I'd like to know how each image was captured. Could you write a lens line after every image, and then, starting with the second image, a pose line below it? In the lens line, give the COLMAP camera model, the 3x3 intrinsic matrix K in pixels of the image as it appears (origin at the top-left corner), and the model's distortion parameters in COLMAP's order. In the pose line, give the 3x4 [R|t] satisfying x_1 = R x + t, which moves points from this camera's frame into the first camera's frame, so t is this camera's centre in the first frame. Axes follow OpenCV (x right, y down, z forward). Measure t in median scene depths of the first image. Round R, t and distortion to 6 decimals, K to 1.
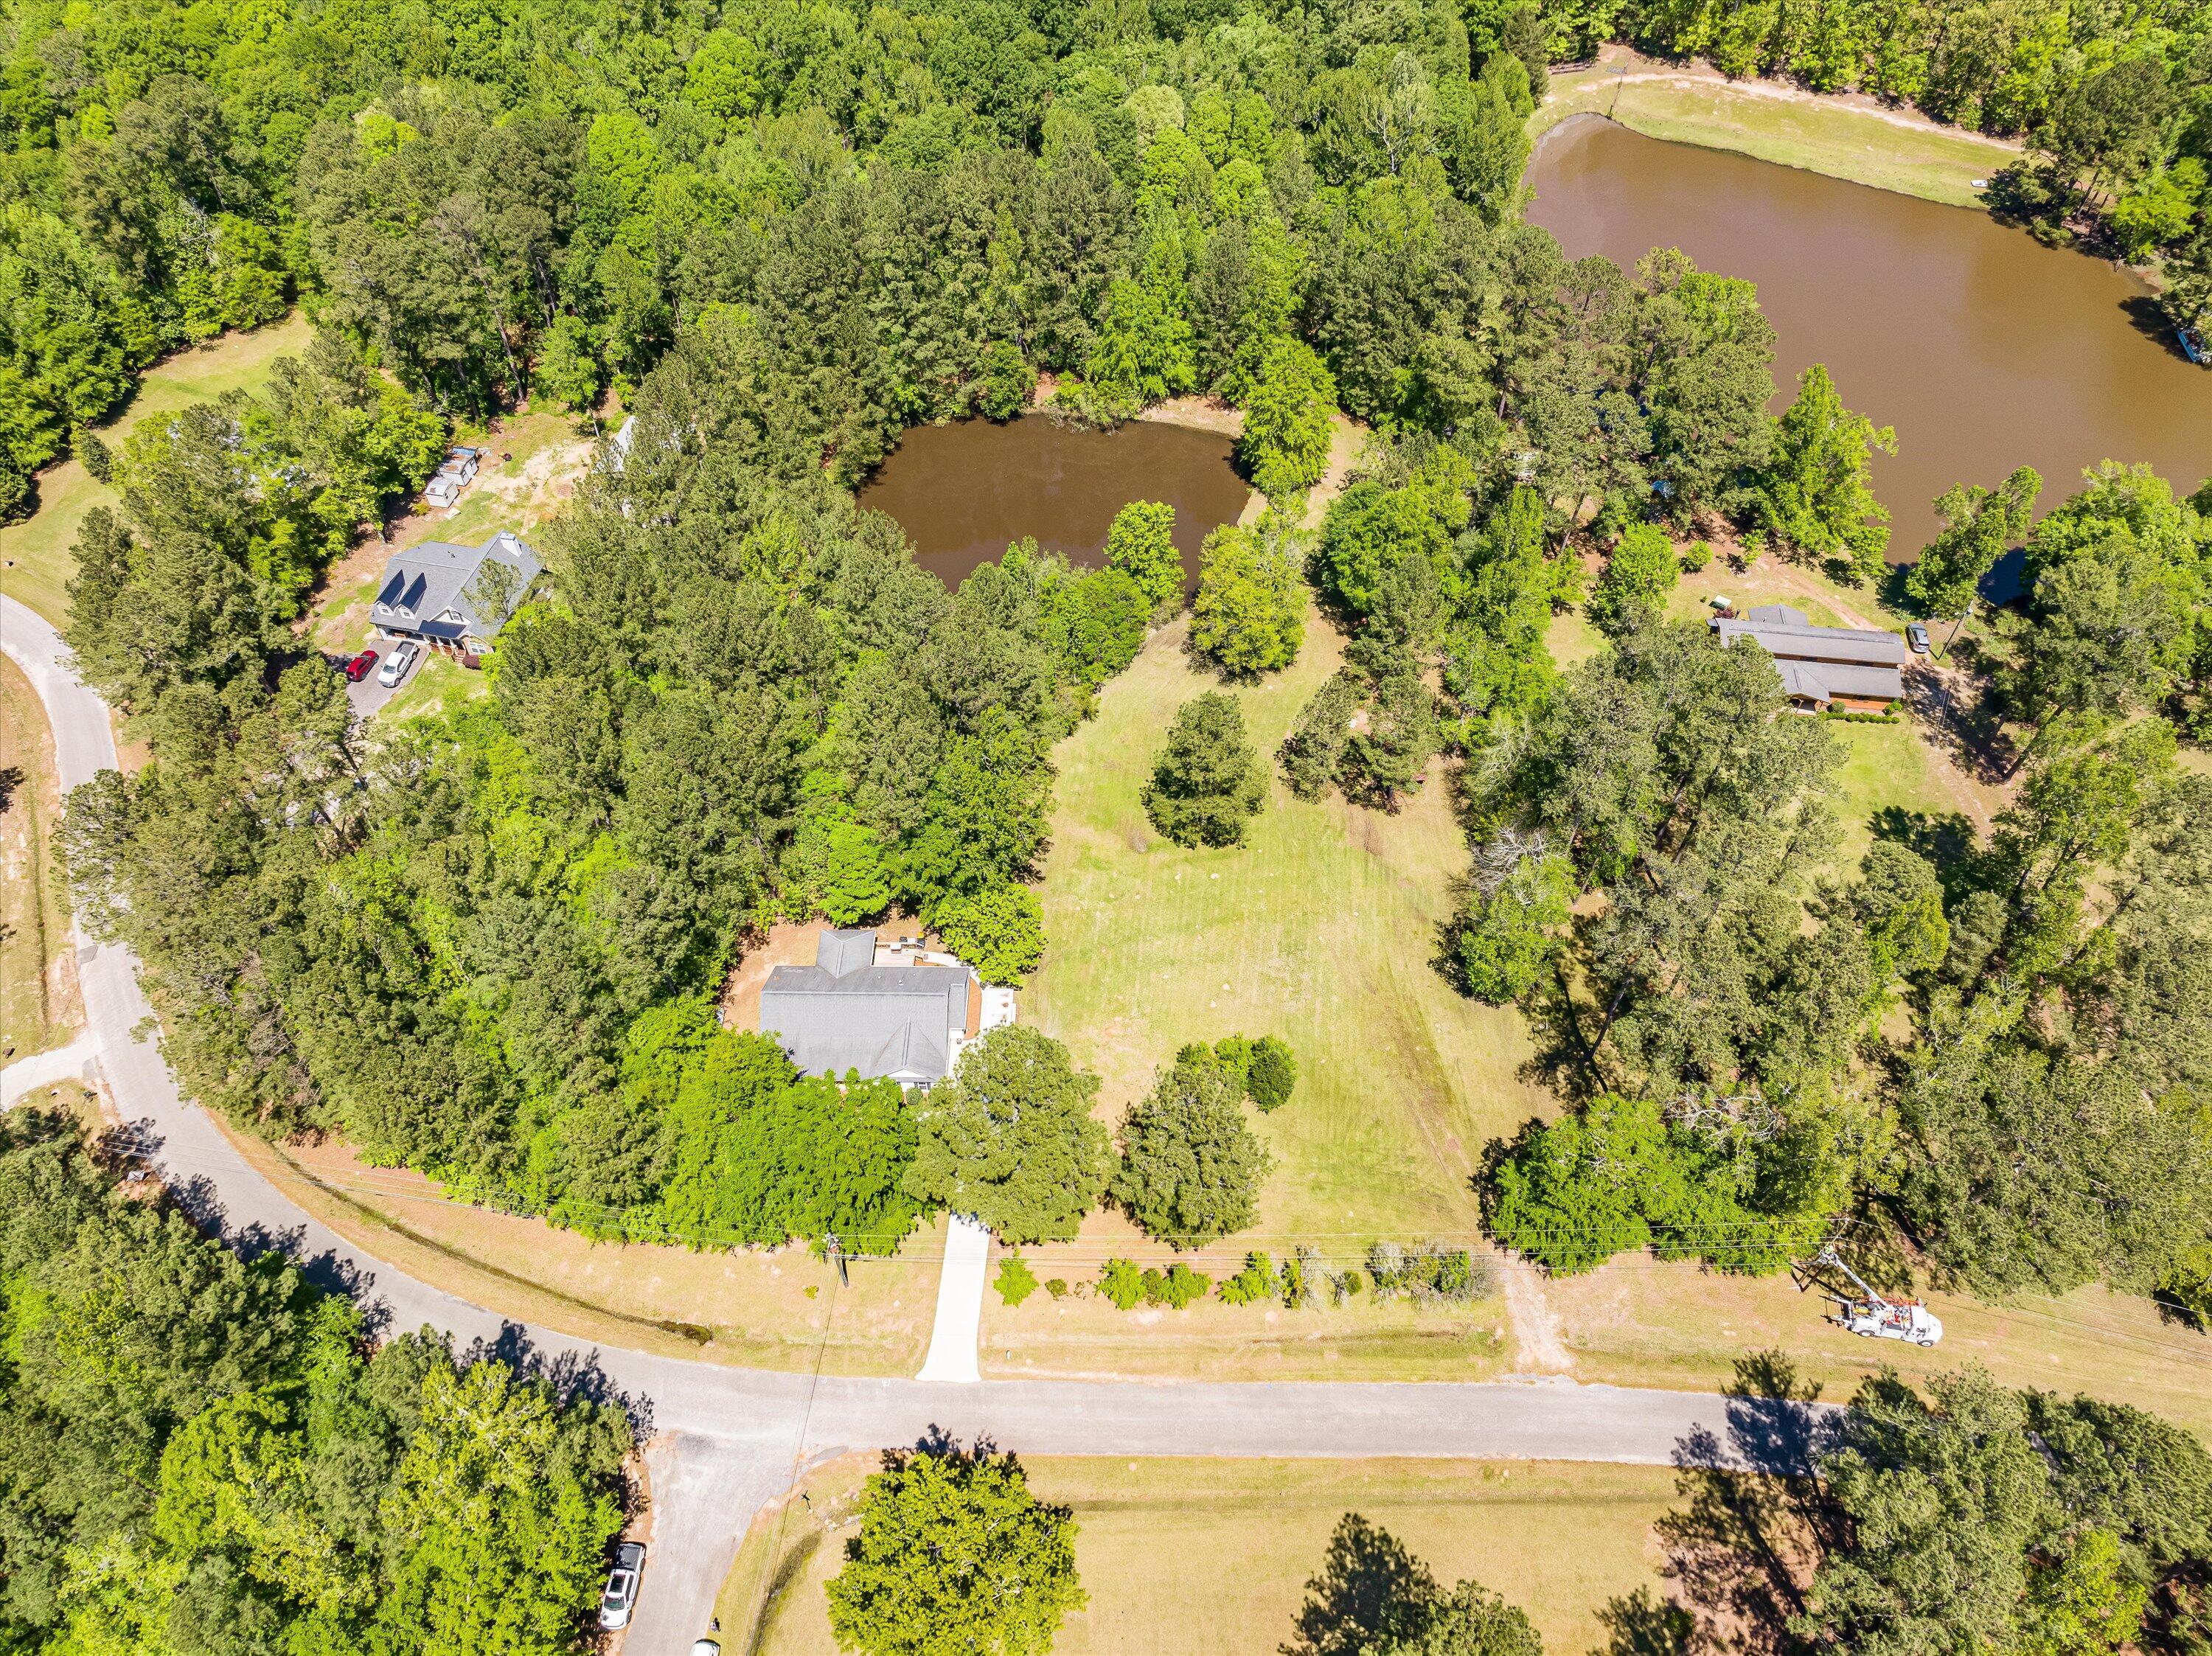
lens RADIAL K [[1548.0, 0, 1088.4], [0, 1548.0, 813.8], [0, 0, 1]] dist [-0.046702, 0.018467]
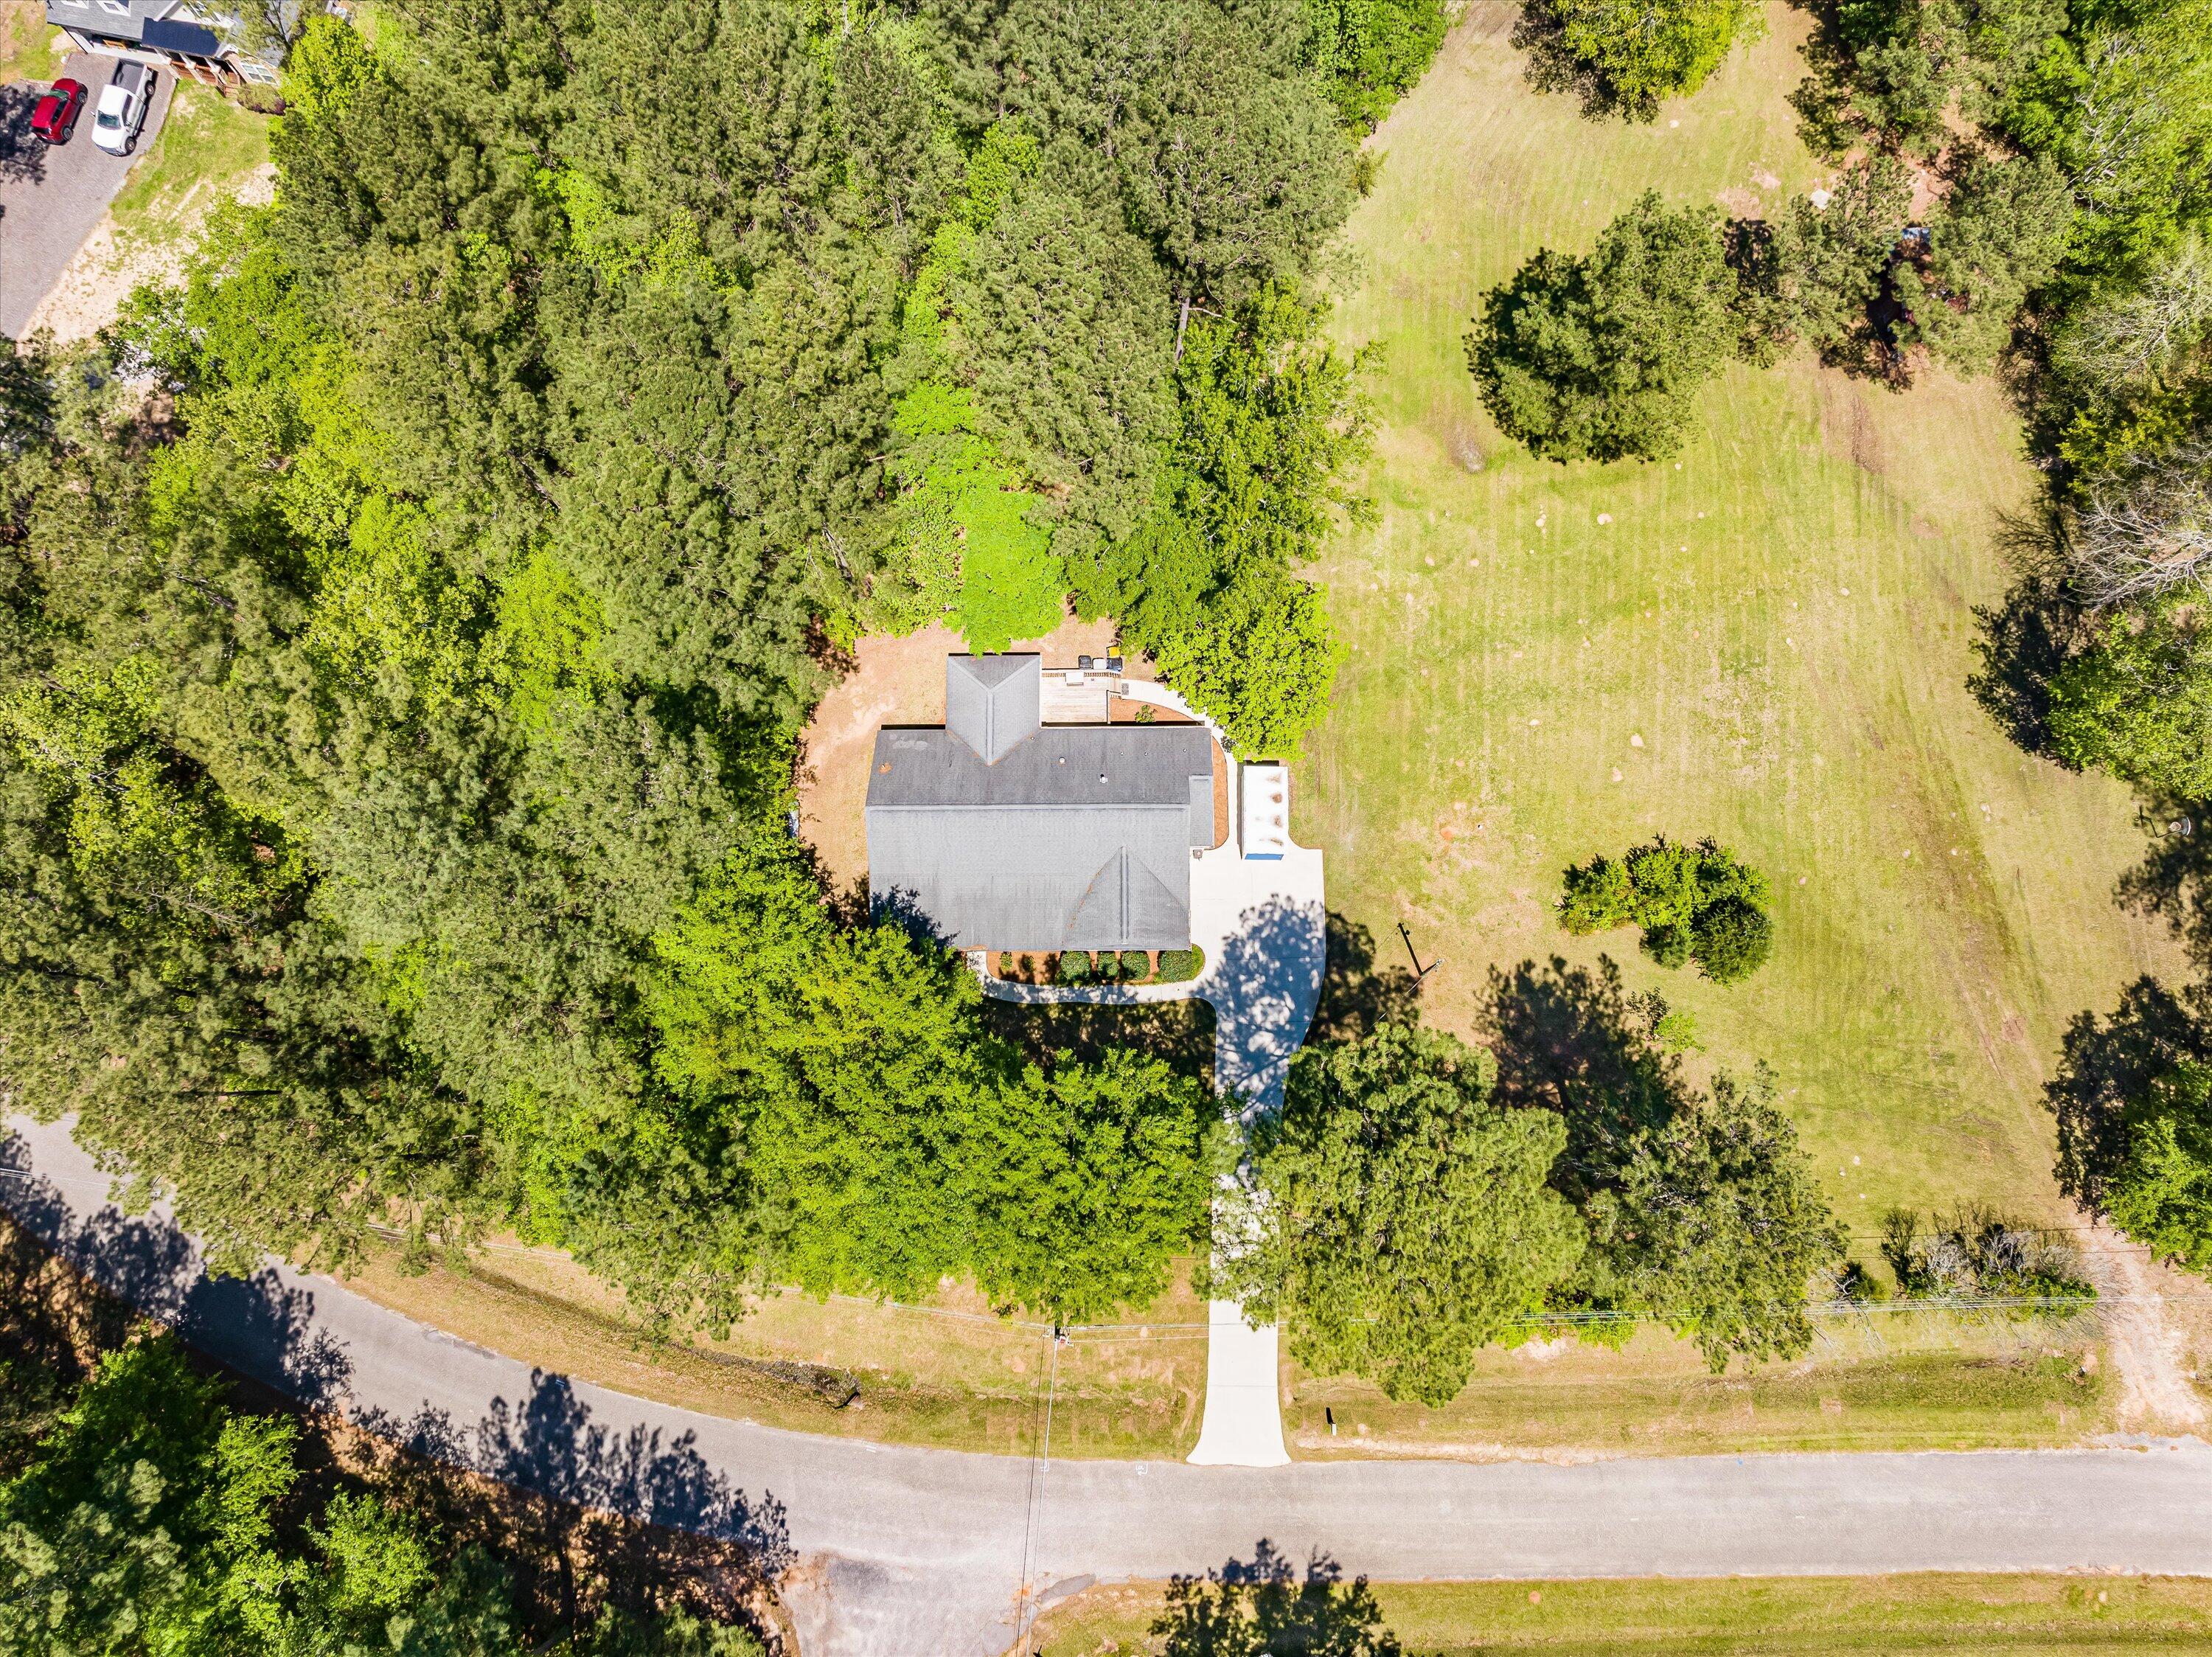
lens RADIAL K [[1548.1, 0, 1084.6], [0, 1548.1, 787.1], [0, 0, 1]] dist [-0.046702, 0.018467]
pose [[0.999736, -0.022678, 0.003791, -0.124029], [0.018508, 0.891529, 0.452585, -0.141529], [-0.013643, -0.452395, 0.891713, 0.455761]]
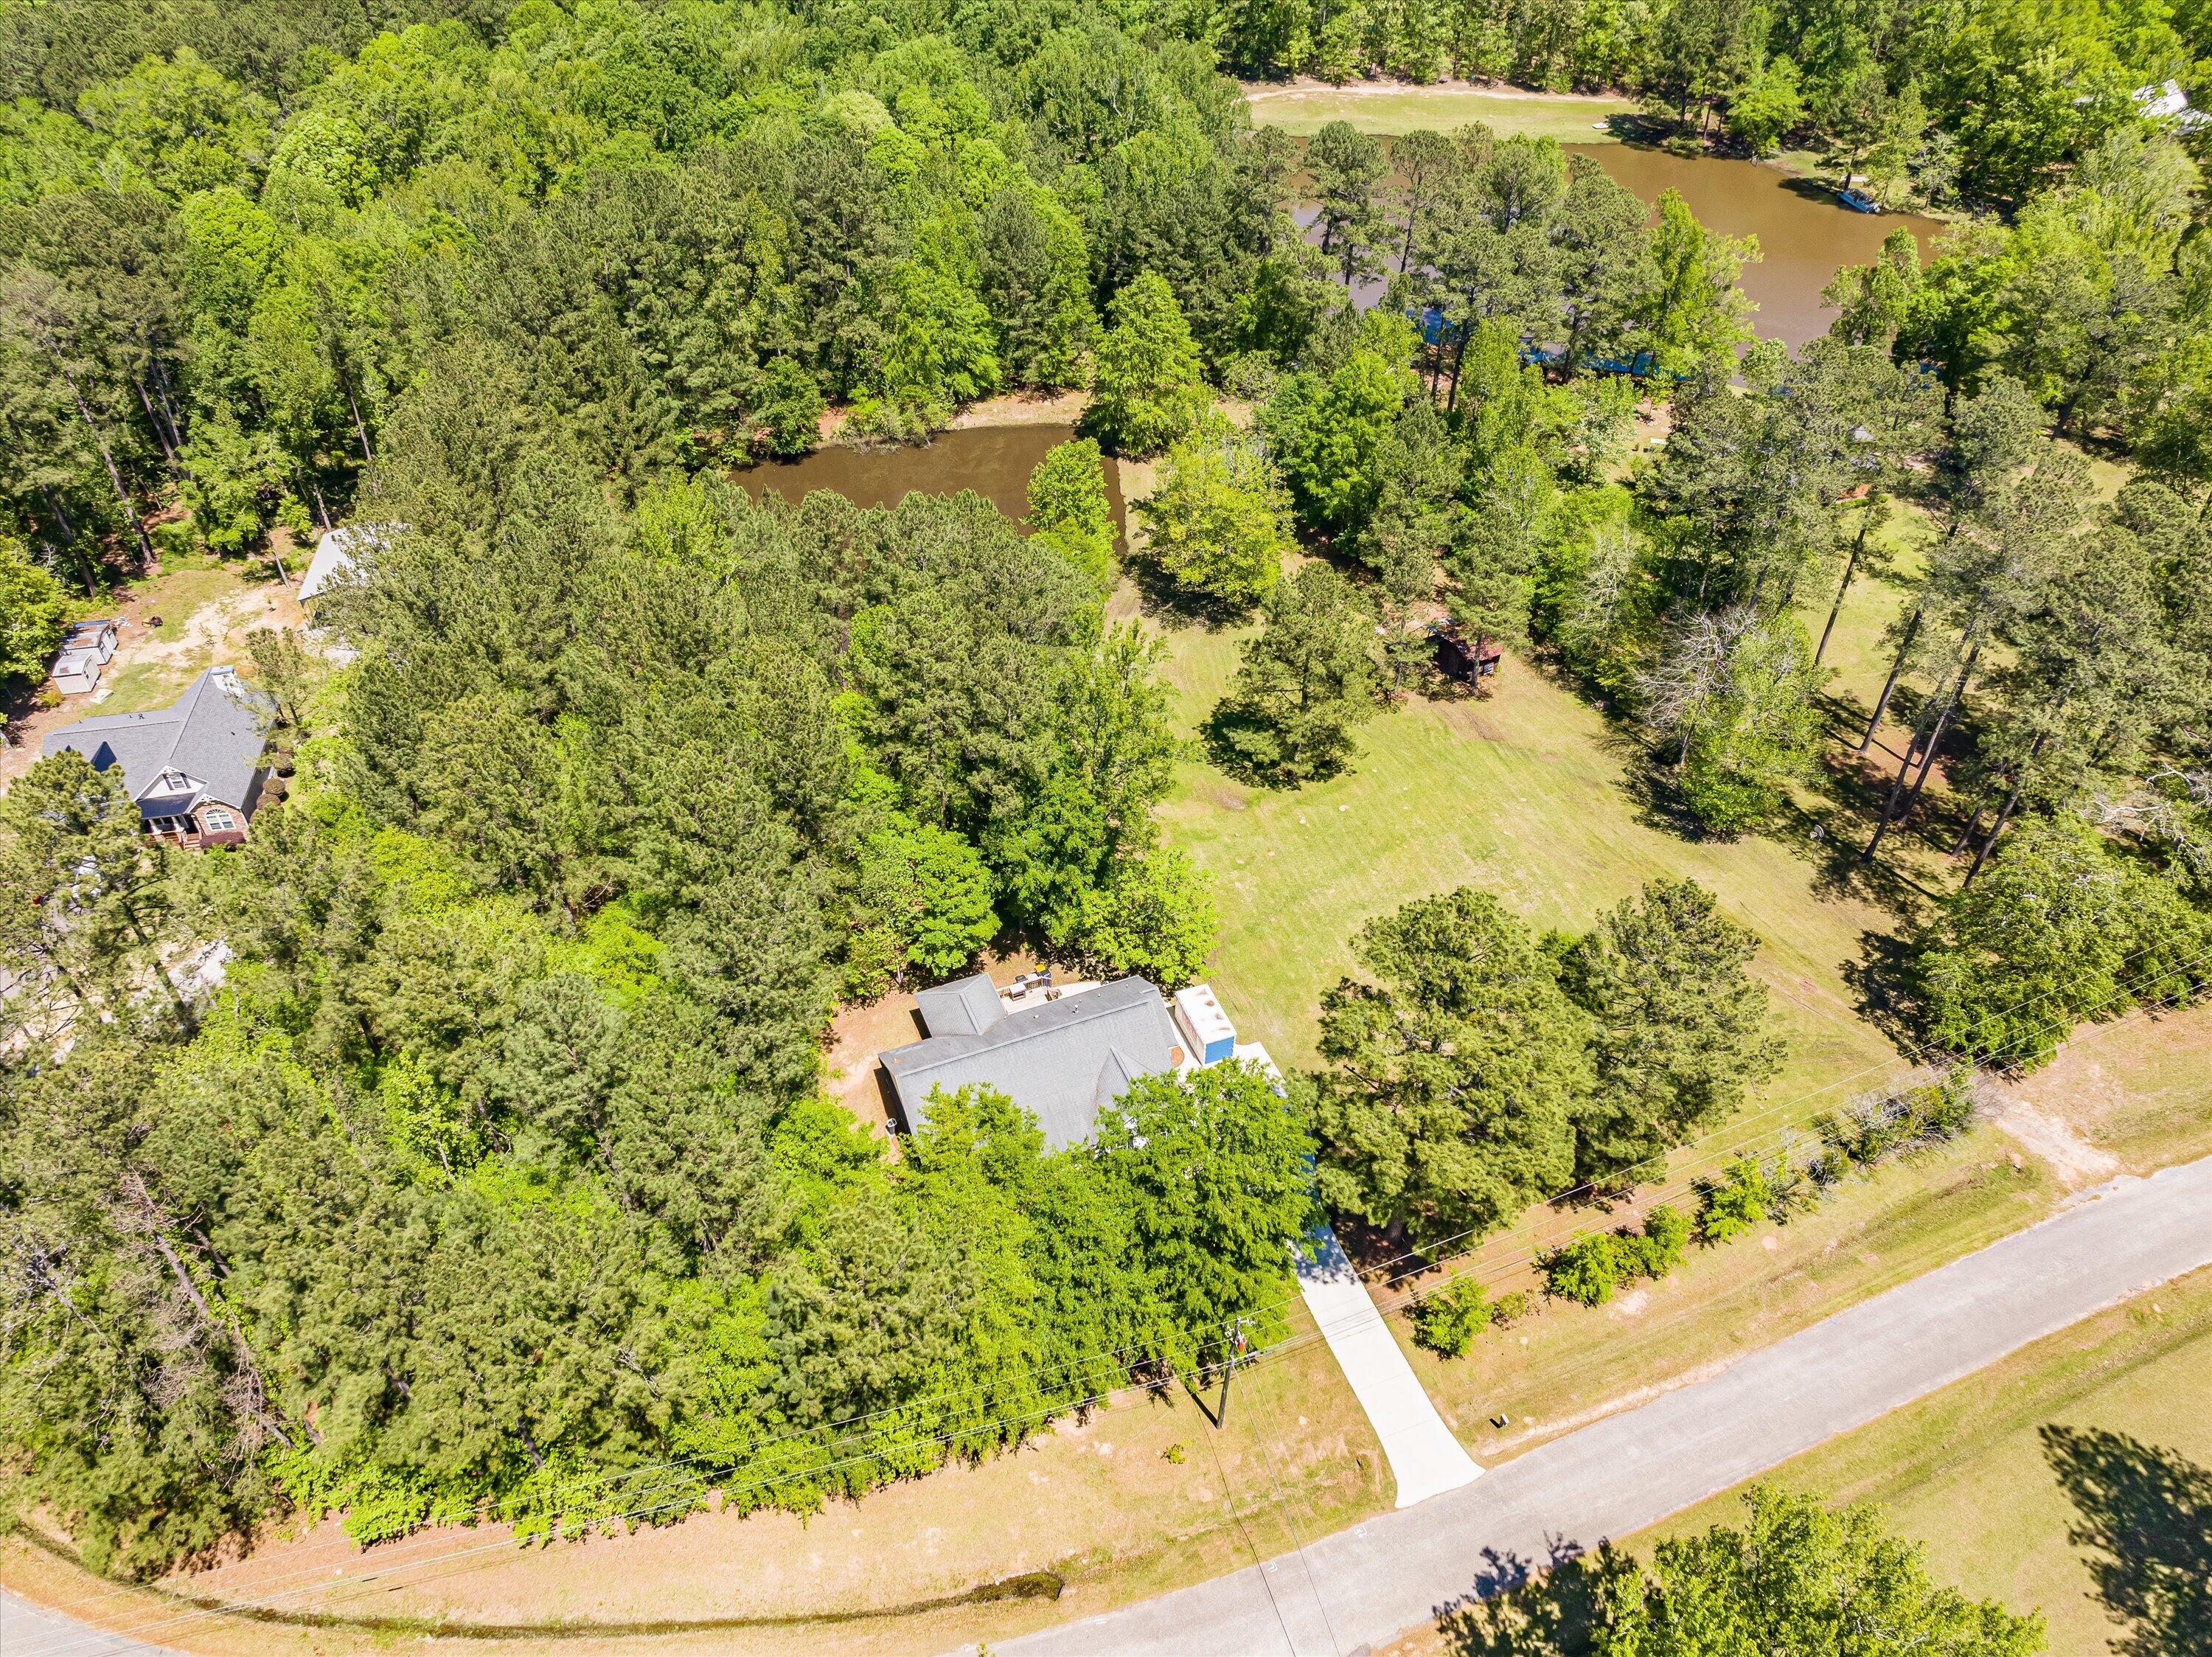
lens RADIAL K [[1548.1, 0, 1088.1], [0, 1548.1, 836.9], [0, 0, 1]] dist [-0.046702, 0.018467]
pose [[0.920610, -0.253167, 0.297295, -0.287634], [0.298769, 0.946899, -0.118828, 0.113406], [-0.251425, 0.198216, 0.947363, 0.300676]]
